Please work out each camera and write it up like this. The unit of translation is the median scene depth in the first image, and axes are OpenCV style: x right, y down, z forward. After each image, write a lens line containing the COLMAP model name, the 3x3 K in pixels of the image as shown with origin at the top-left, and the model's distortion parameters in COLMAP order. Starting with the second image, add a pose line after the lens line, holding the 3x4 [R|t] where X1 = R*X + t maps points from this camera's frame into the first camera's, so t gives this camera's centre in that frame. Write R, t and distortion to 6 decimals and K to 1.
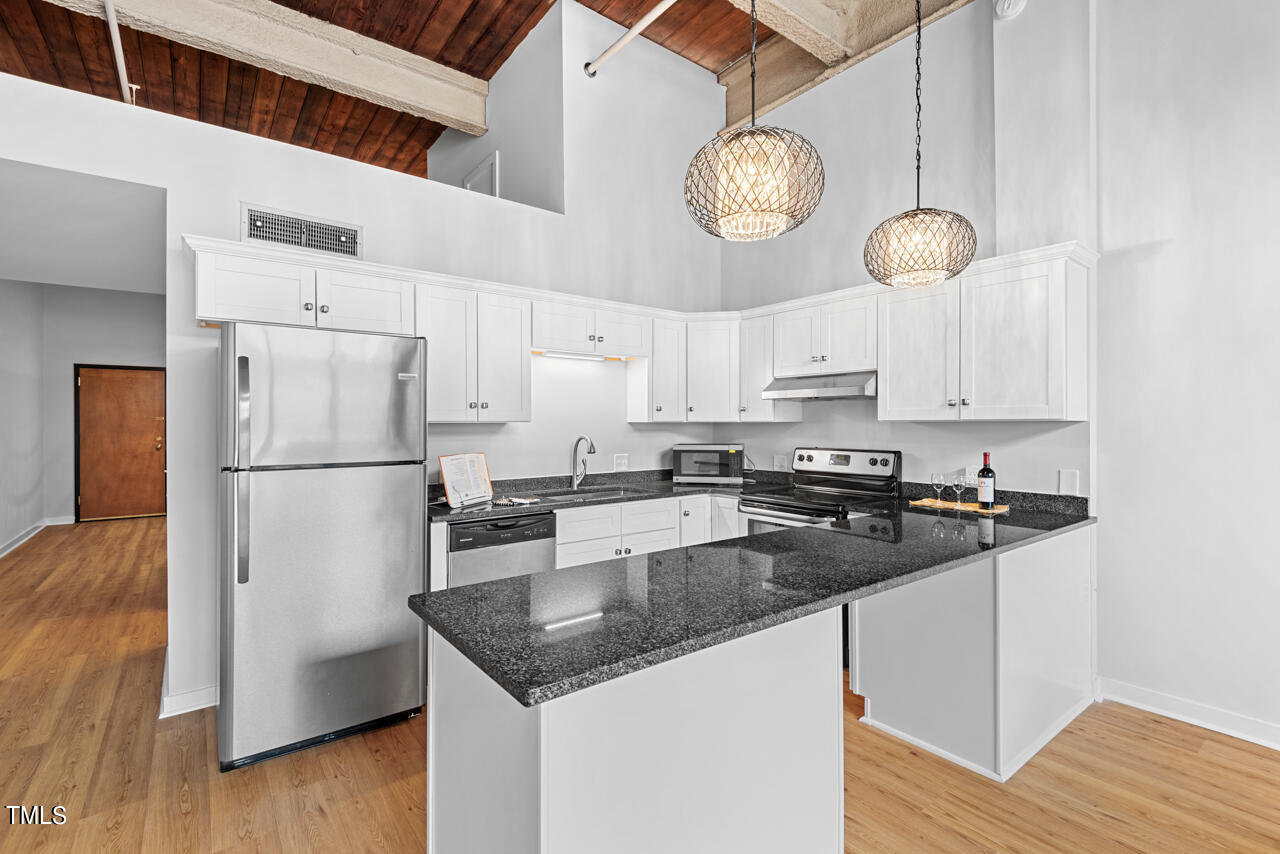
lens RADIAL K [[581.2, 0, 638.4], [0, 581.2, 419.8], [0, 0, 1]] dist [0.038515, -0.026835]
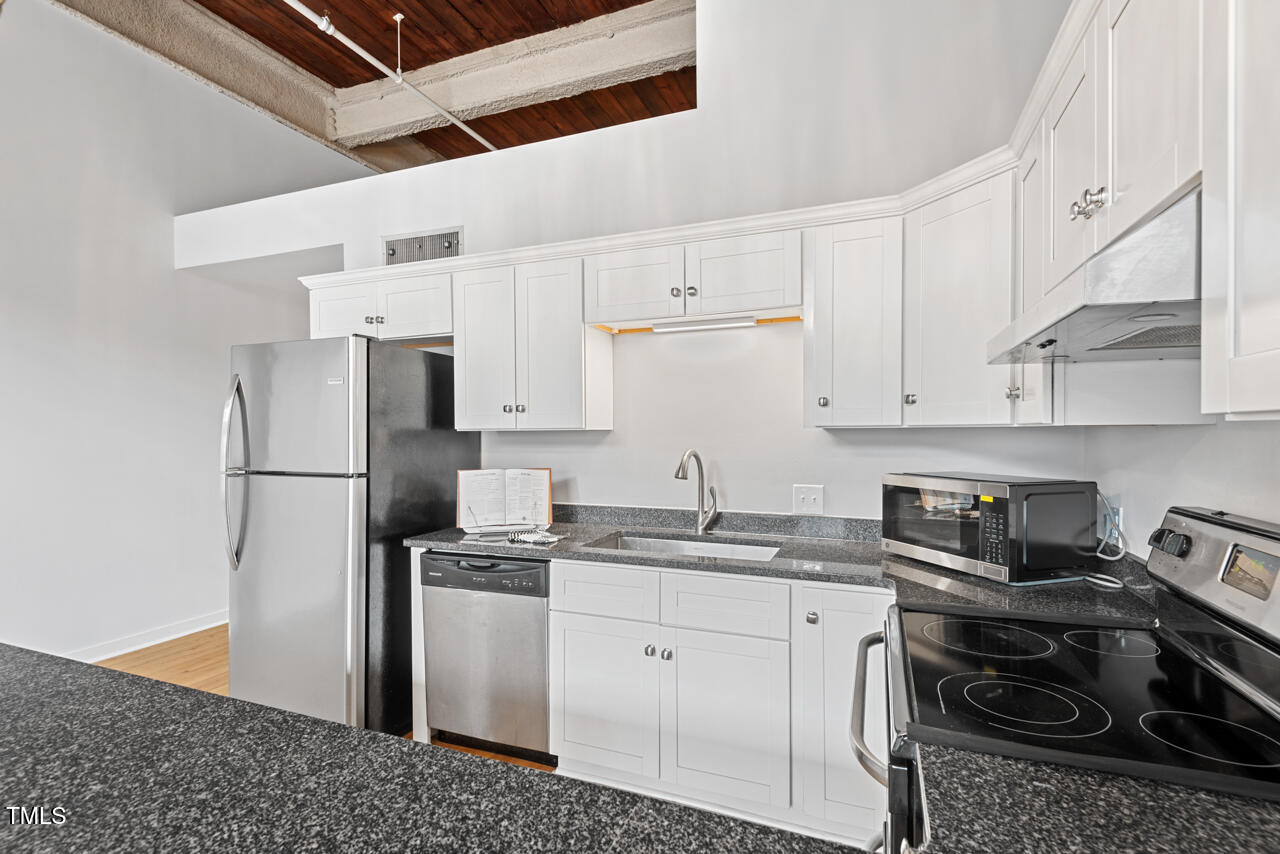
lens RADIAL K [[606.6, 0, 639.5], [0, 606.6, 437.1], [0, 0, 1]] dist [0.000271, -0.000347]
pose [[0.517111, 0.007645, -0.855884, 0.423798], [0.007444, 0.999882, 0.013428, 0.003696], [0.855886, -0.013315, 0.516993, 0.593599]]
